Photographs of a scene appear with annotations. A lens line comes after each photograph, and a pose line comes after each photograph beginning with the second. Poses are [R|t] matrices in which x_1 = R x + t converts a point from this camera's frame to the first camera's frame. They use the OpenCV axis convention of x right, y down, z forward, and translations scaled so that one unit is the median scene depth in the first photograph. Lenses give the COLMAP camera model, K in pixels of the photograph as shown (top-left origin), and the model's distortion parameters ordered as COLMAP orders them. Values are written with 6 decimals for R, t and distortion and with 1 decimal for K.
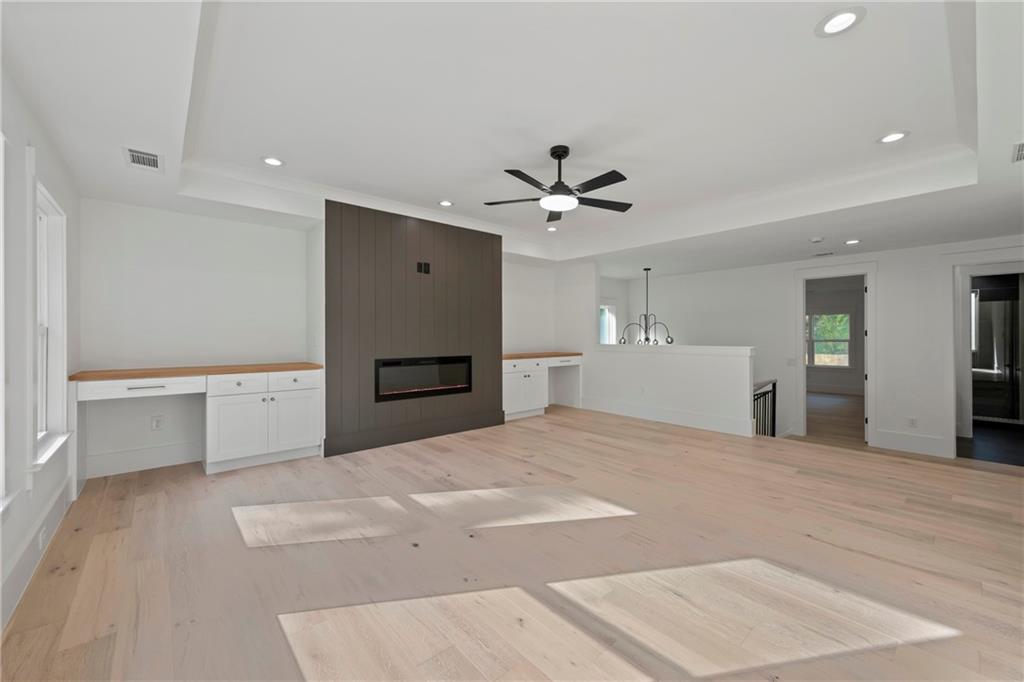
lens RADIAL K [[405.9, 0, 515.9], [0, 405.9, 334.7], [0, 0, 1]] dist [-0.003859, -0.000004]
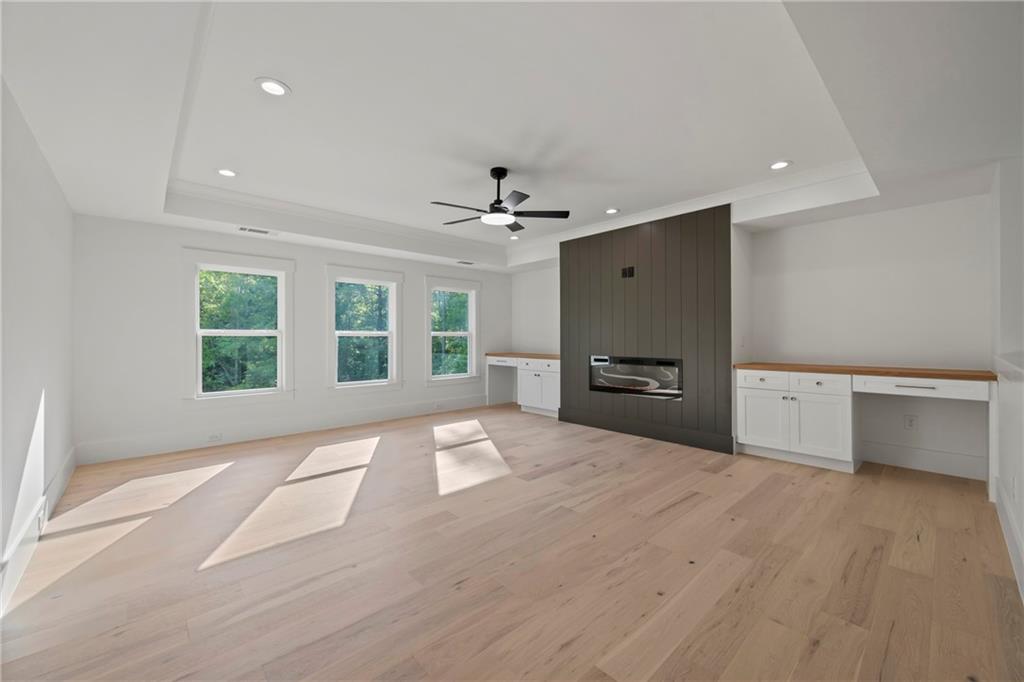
lens RADIAL K [[405.9, 0, 517.4], [0, 405.9, 339.6], [0, 0, 1]] dist [-0.003859, -0.000004]
pose [[0.037973, 0.009962, -0.999229, 0.939338], [0.007773, 0.999917, 0.010264, -0.003260], [0.999249, -0.008156, 0.037893, 0.770273]]
